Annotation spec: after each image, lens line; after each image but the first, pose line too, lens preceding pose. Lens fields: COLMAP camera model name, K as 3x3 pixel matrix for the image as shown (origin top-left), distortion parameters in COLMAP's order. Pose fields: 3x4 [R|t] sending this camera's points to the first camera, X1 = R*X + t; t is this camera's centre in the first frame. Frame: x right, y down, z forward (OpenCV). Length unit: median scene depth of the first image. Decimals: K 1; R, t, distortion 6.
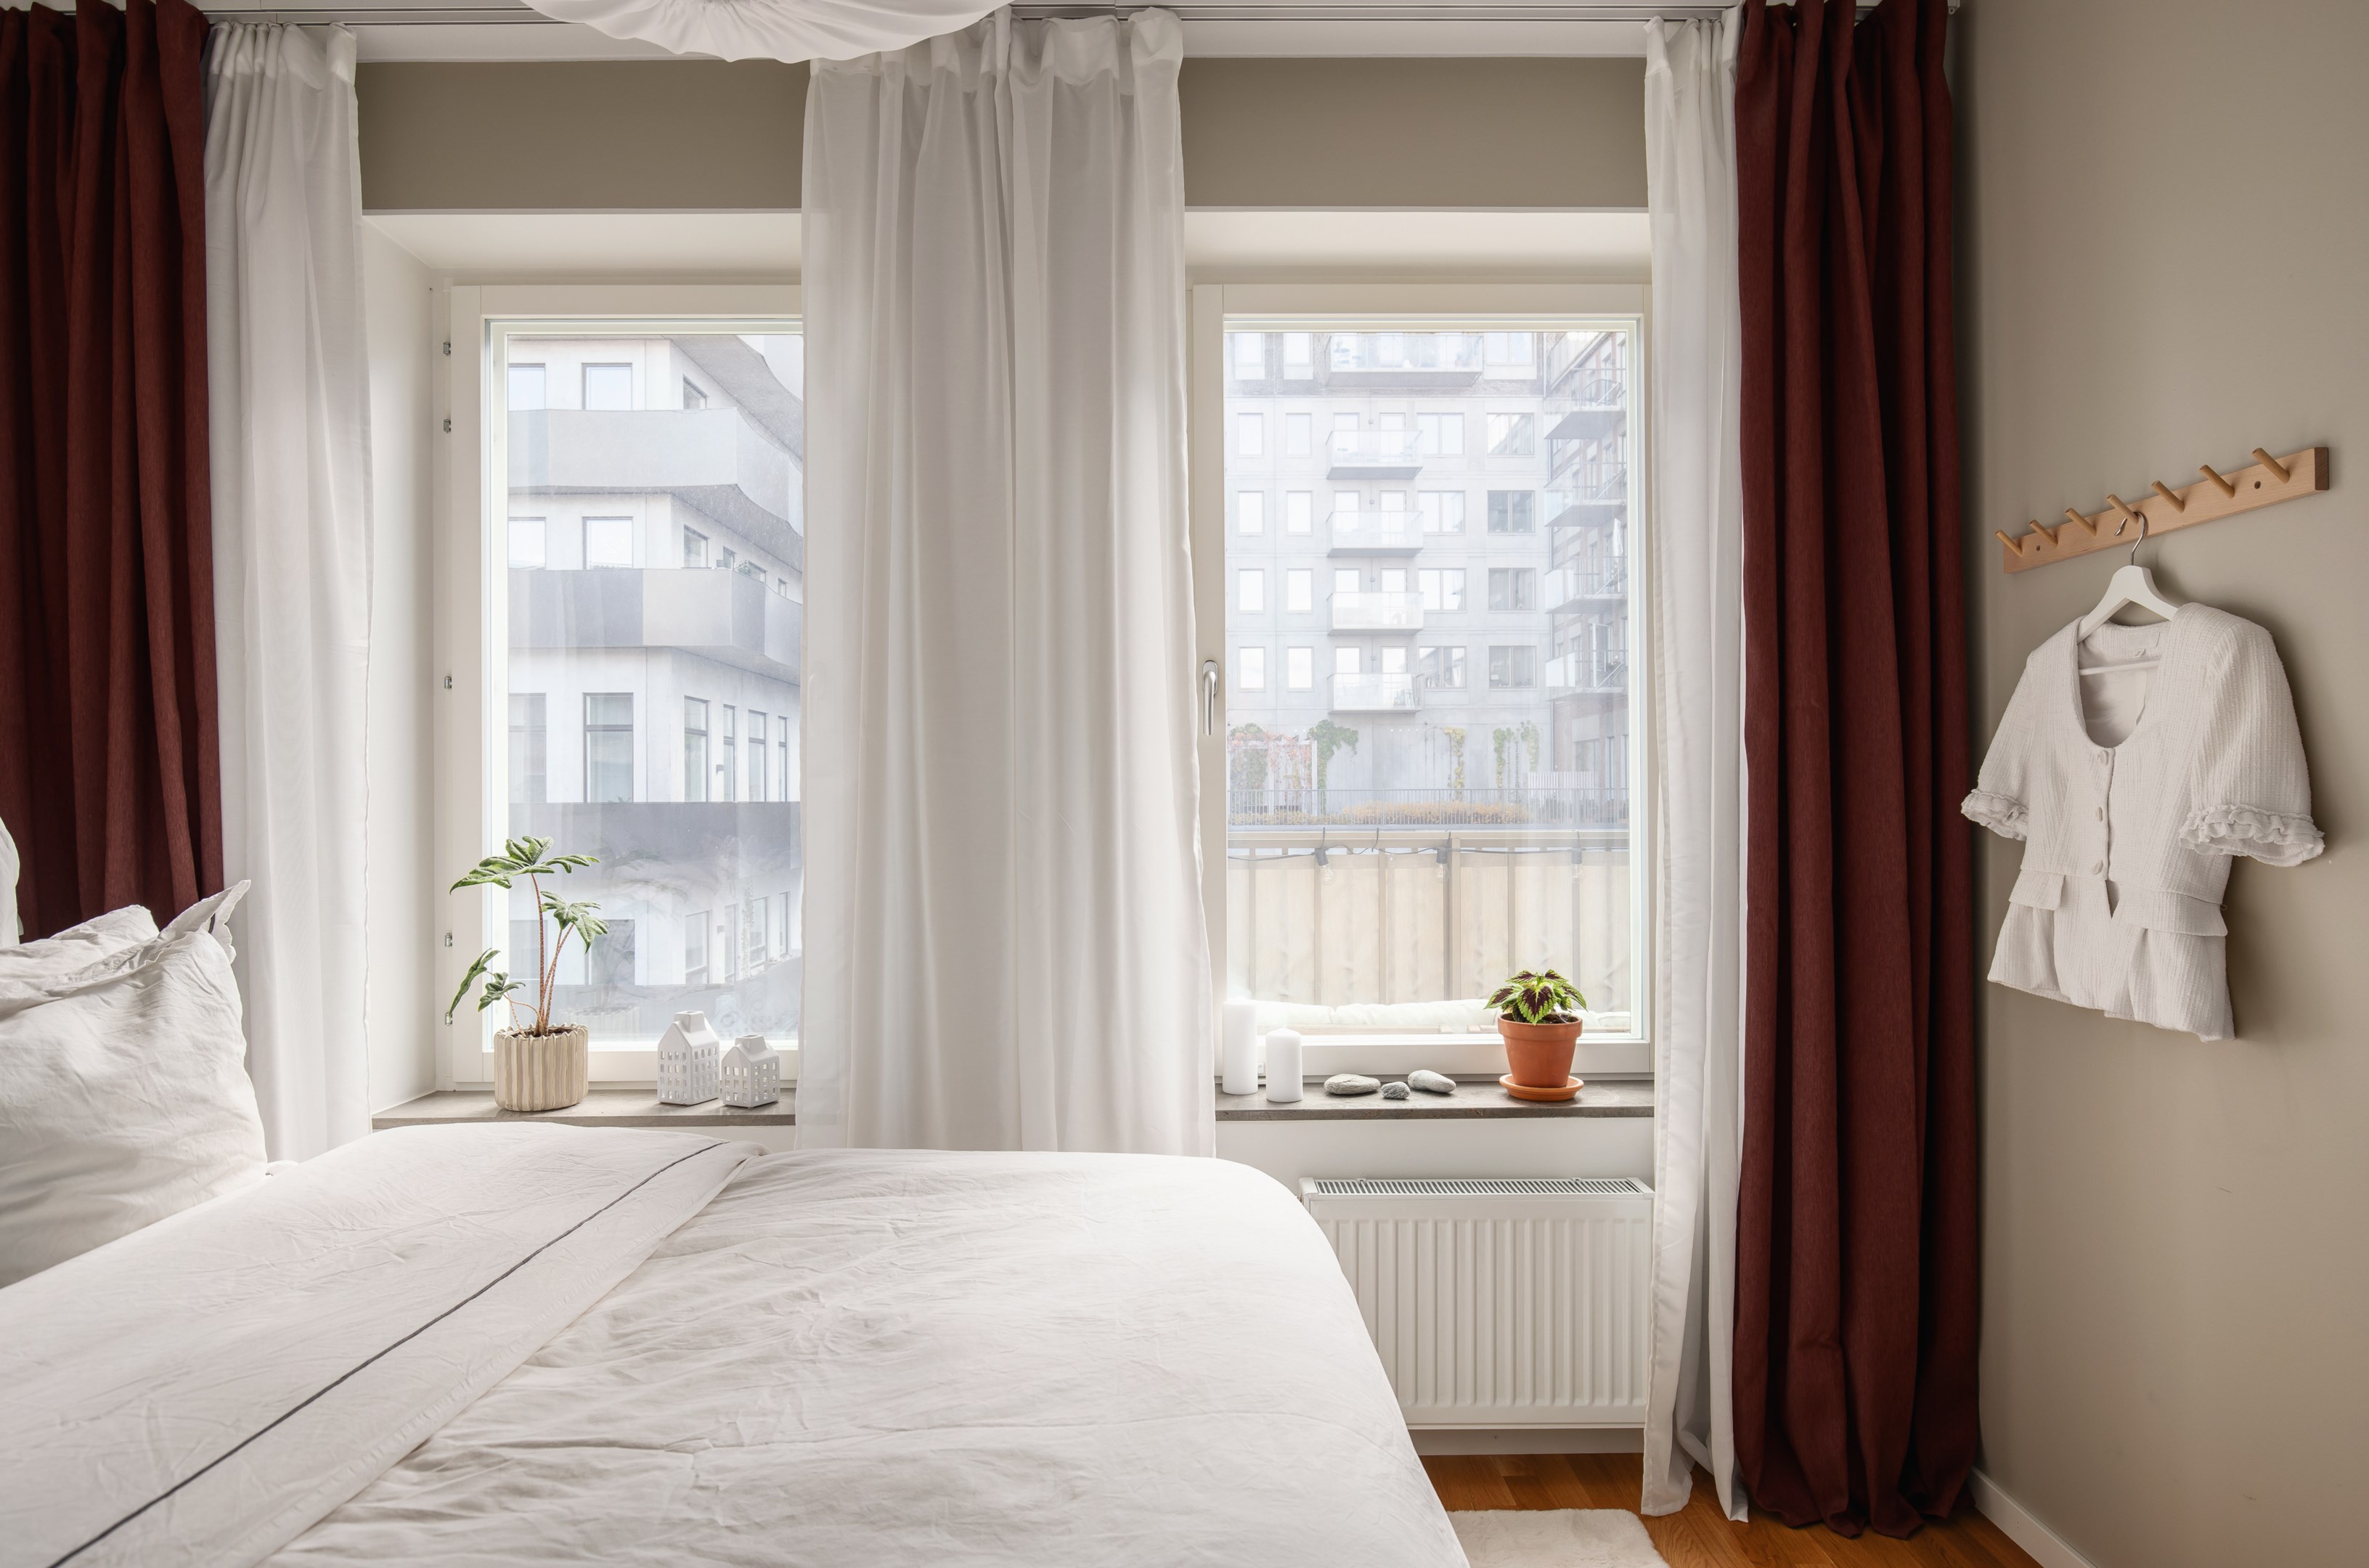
lens RADIAL K [[1370.7, 0, 1184.5], [0, 1370.7, 784.0], [0, 0, 1]] dist [-0.010229, 0.002854]
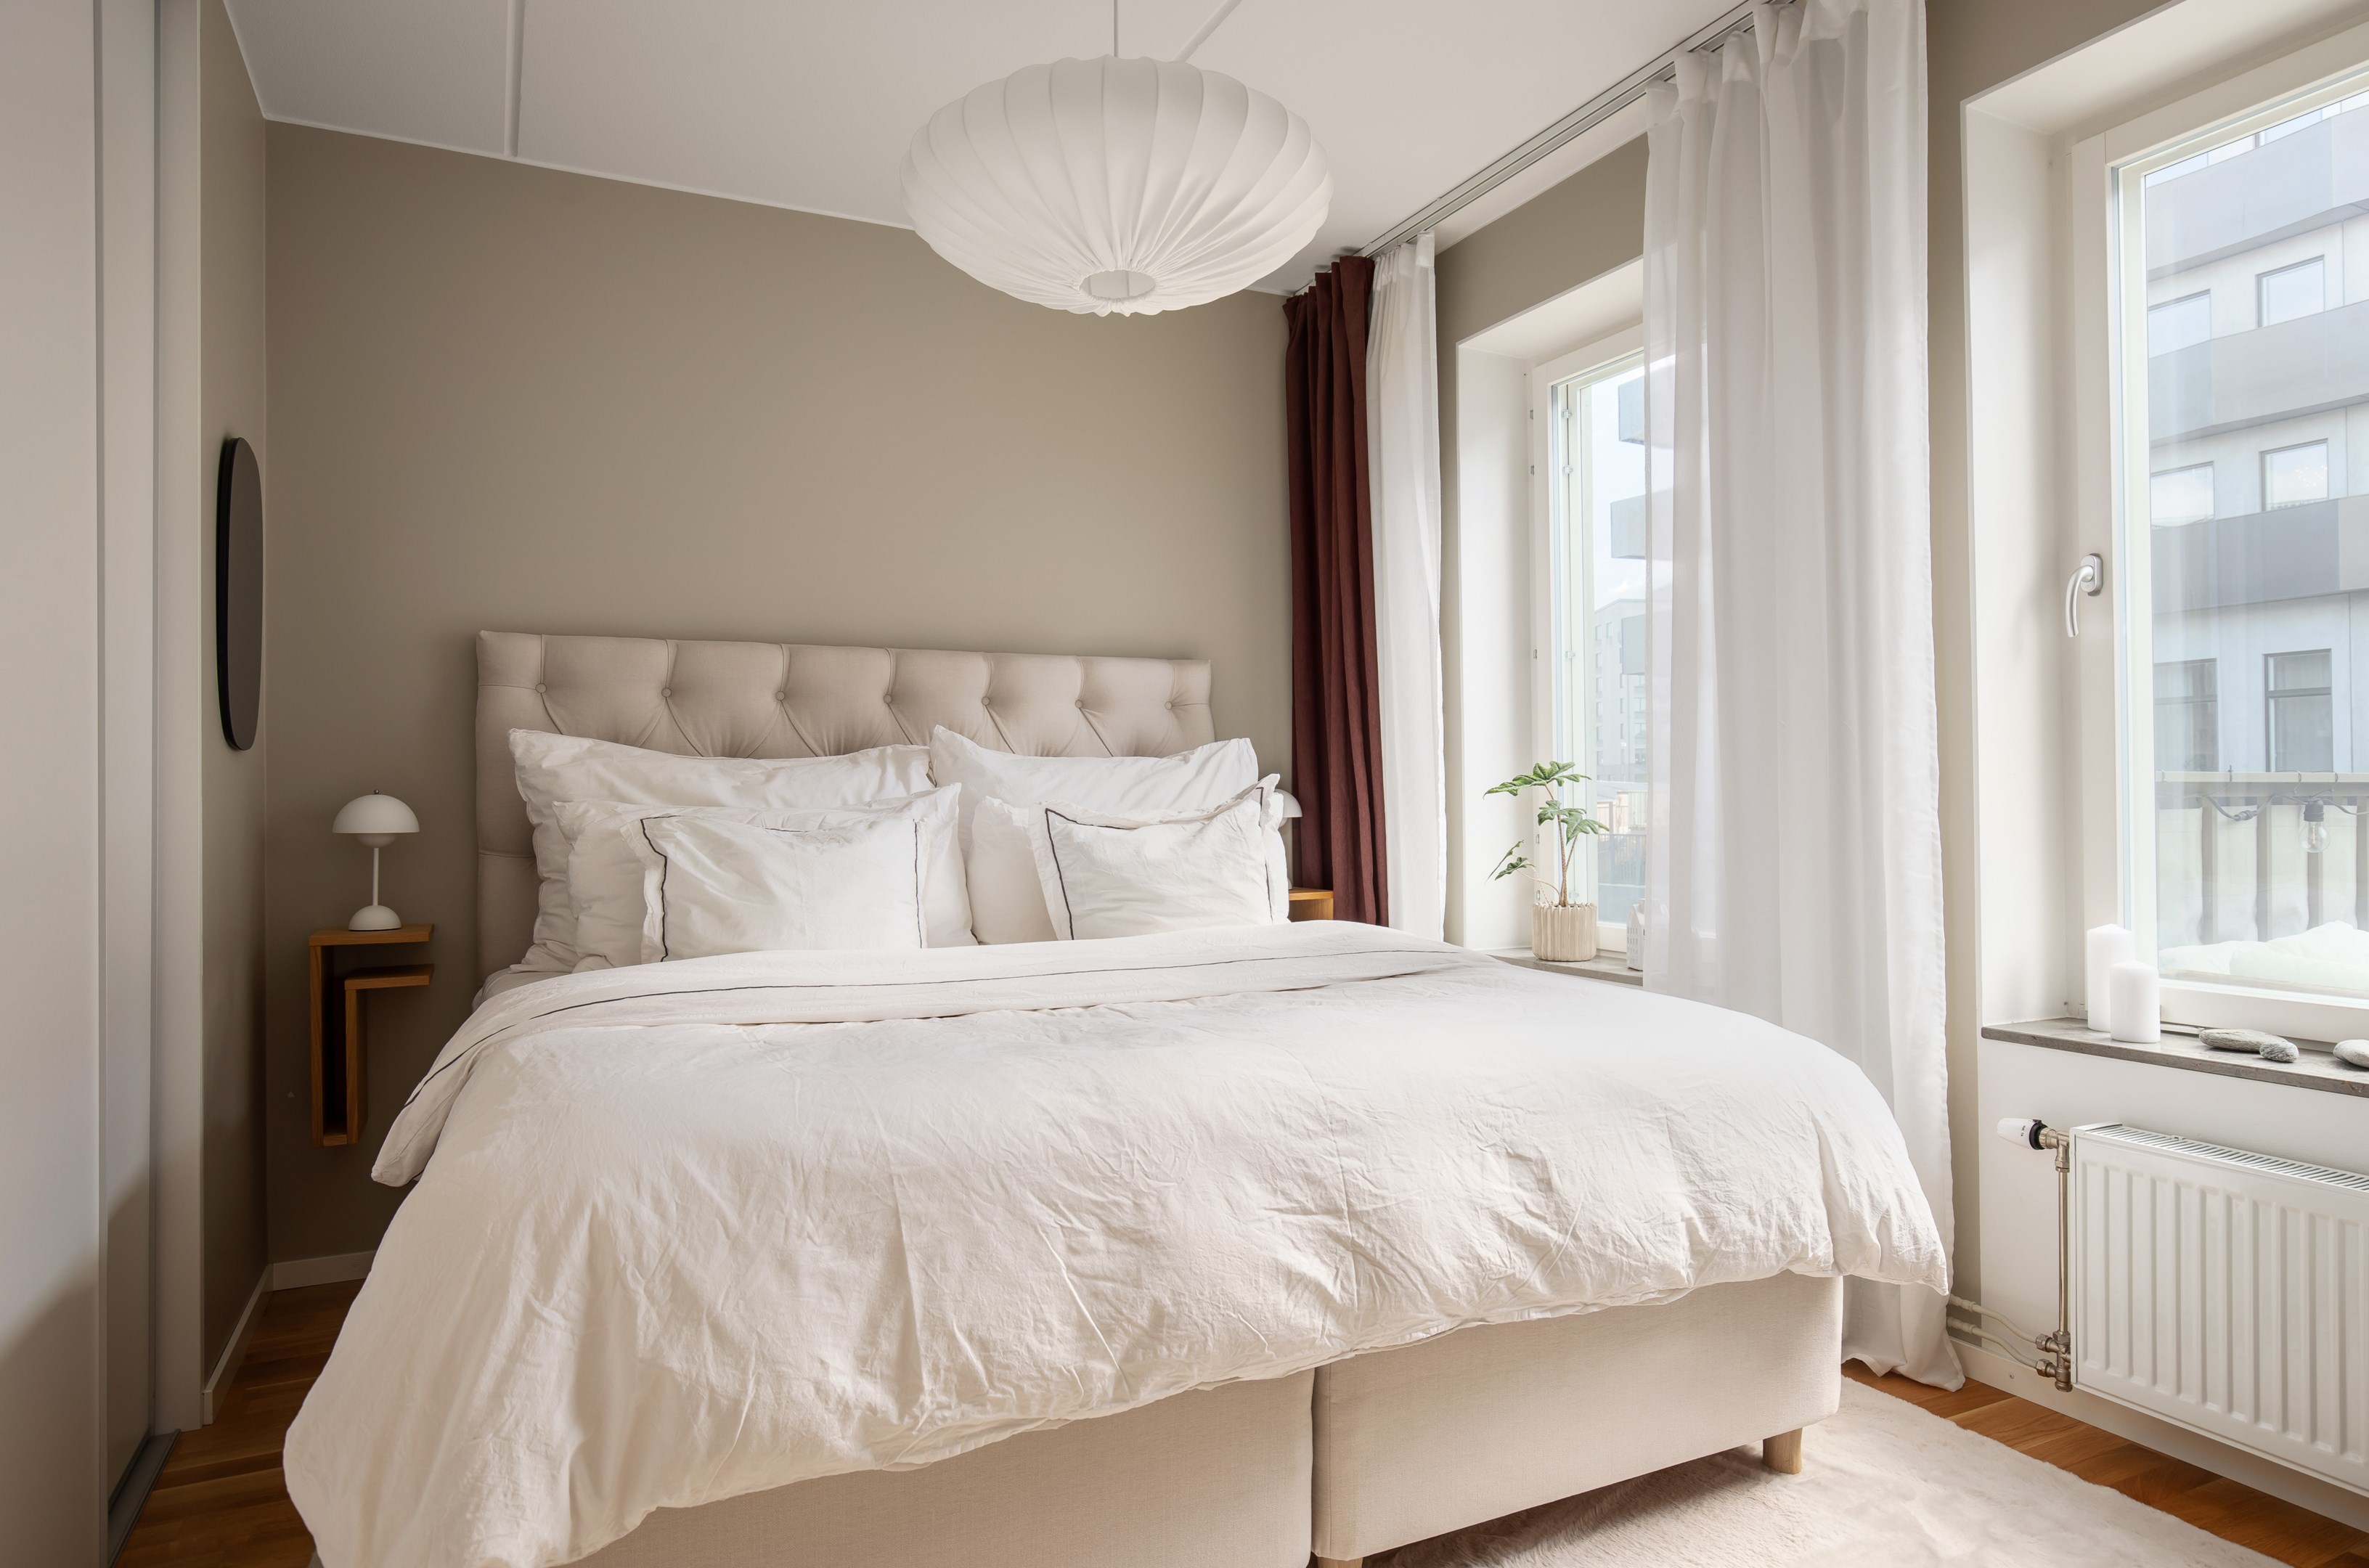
lens RADIAL K [[1370.7, 0, 1184.5], [0, 1370.7, 784.0], [0, 0, 1]] dist [-0.010229, 0.002854]
pose [[0.439881, -0.005273, -0.898040, 0.551713], [0.015719, 0.999875, 0.001829, 0.048957], [0.897918, -0.014921, 0.439909, 0.062986]]
